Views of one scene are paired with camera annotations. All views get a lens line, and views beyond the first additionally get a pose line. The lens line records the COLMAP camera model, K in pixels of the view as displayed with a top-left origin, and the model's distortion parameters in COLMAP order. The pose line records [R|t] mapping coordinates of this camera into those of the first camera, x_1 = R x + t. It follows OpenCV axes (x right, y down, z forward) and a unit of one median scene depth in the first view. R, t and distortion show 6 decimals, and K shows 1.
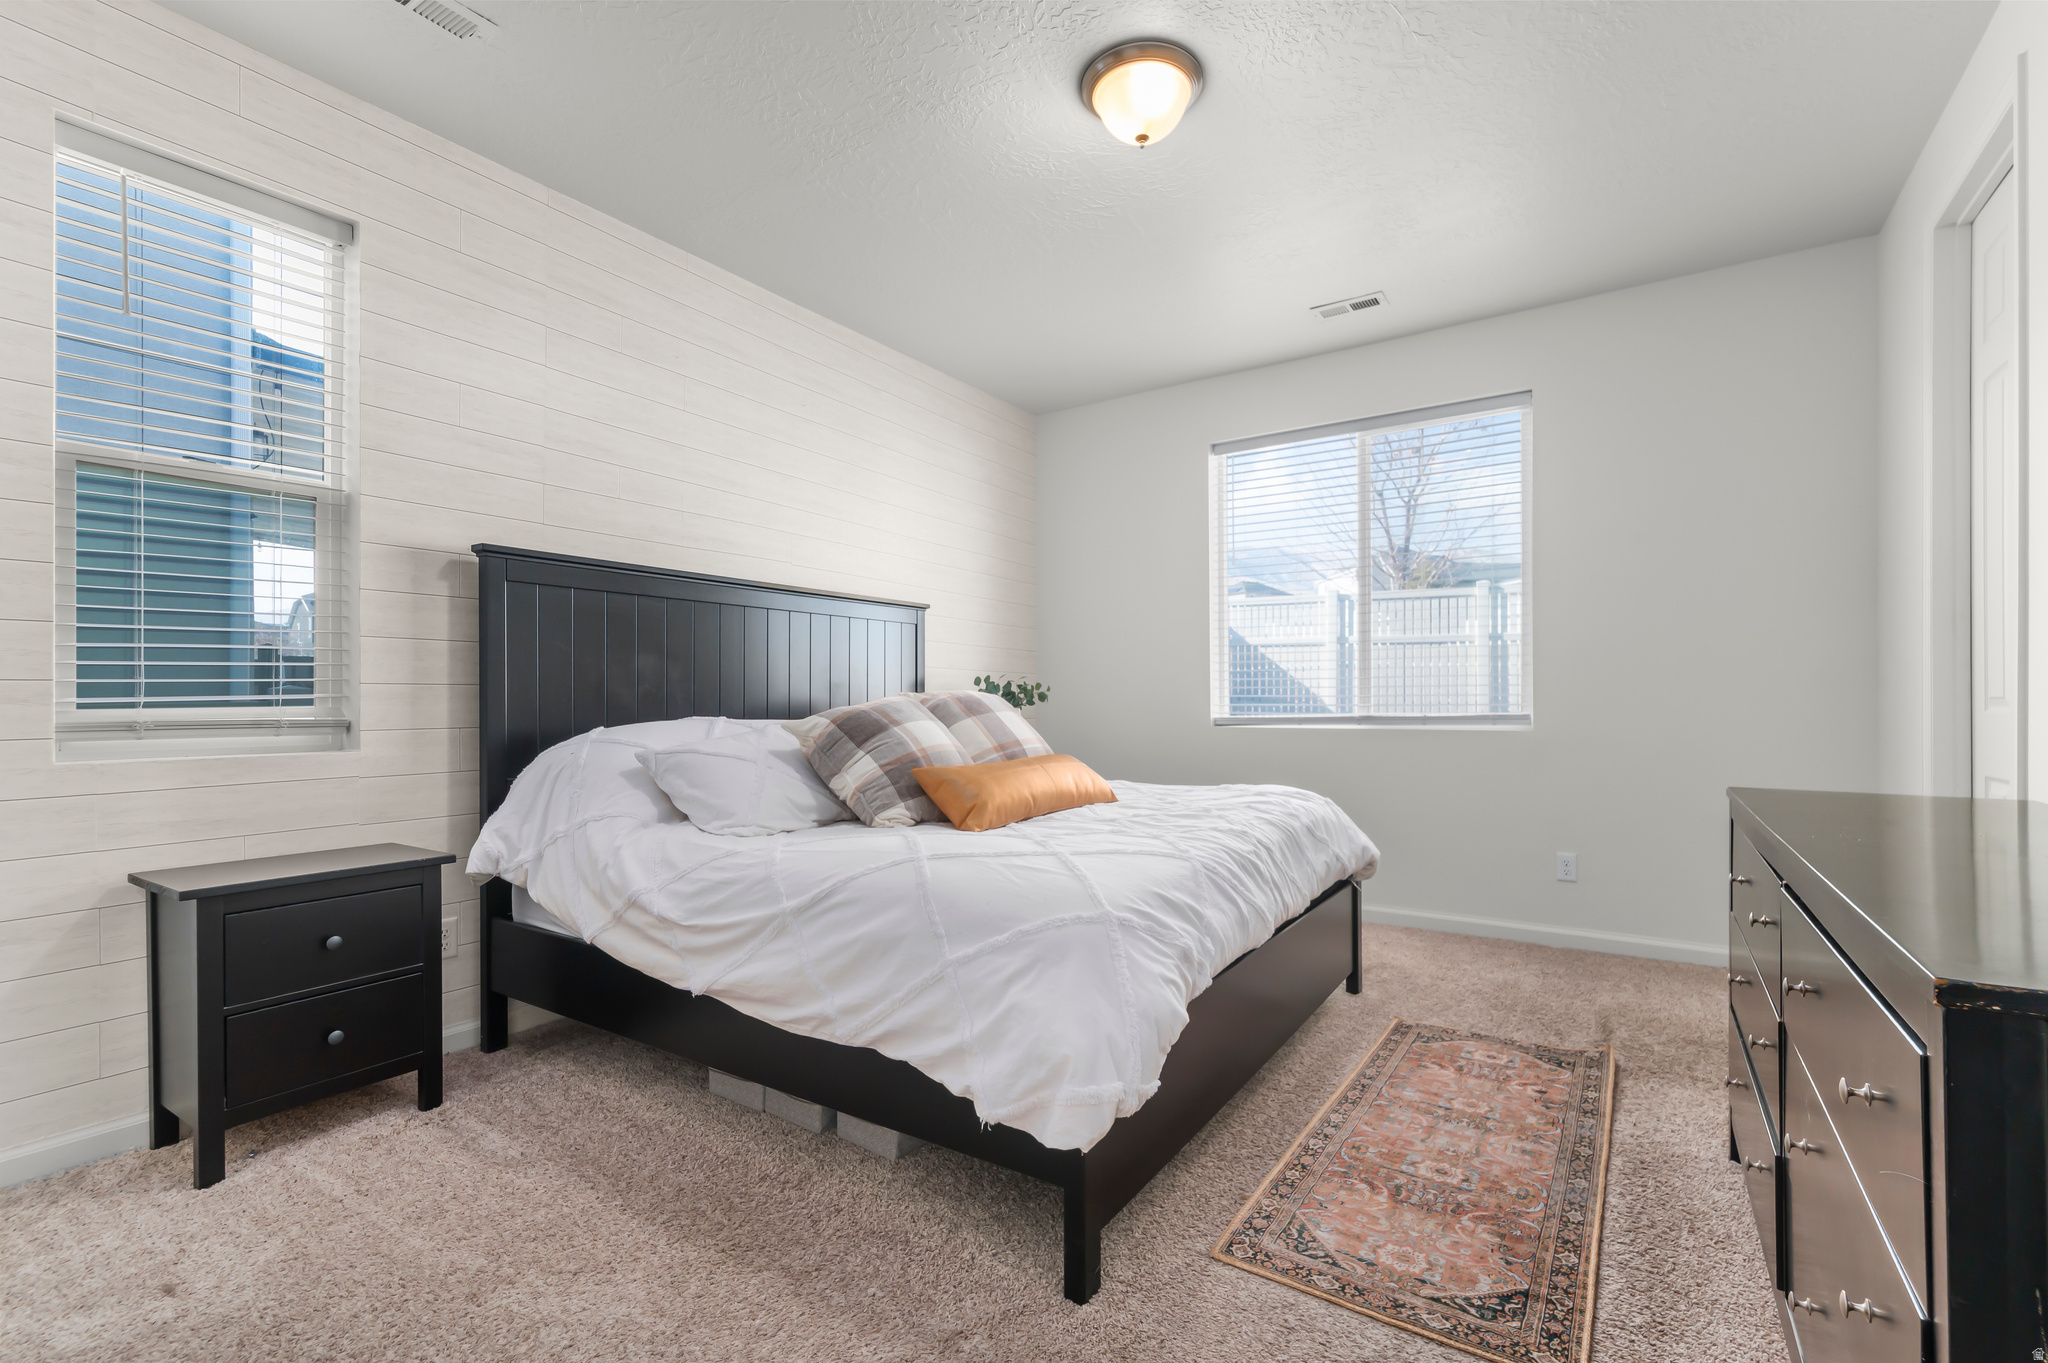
lens RADIAL K [[895.3, 0, 1038.8], [0, 895.3, 701.0], [0, 0, 1]] dist [0.020198, -0.000335]
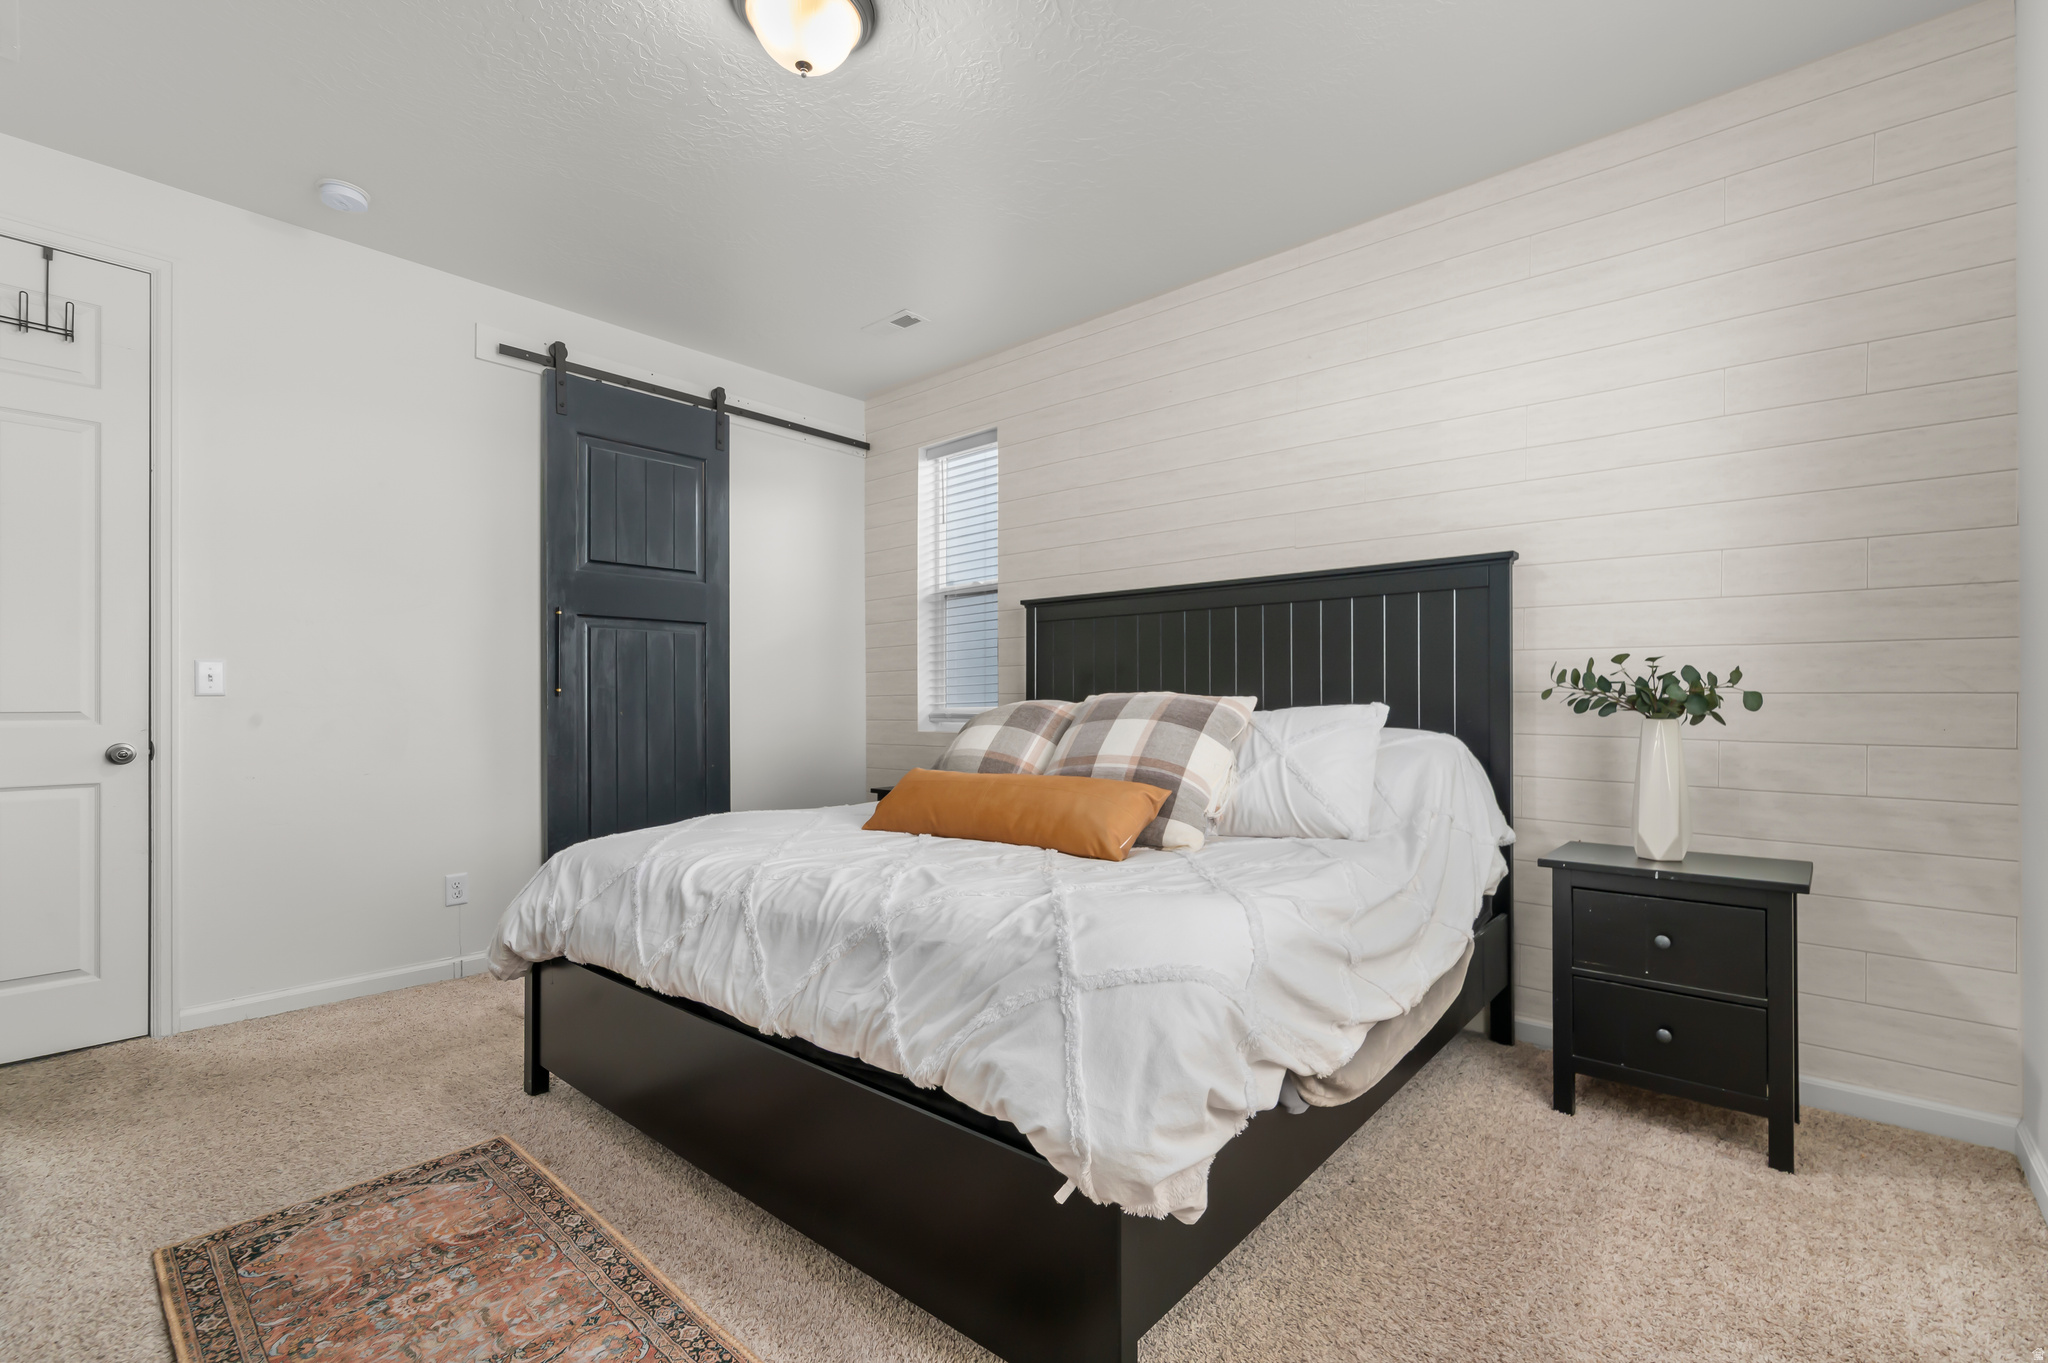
lens RADIAL K [[895.3, 0, 1038.8], [0, 895.3, 701.0], [0, 0, 1]] dist [0.020198, -0.000335]
pose [[-0.132156, 0.000177, -0.991229, 1.214244], [-0.001041, 0.999999, 0.000318, -0.008748], [0.991228, 0.001074, -0.132155, 1.705195]]
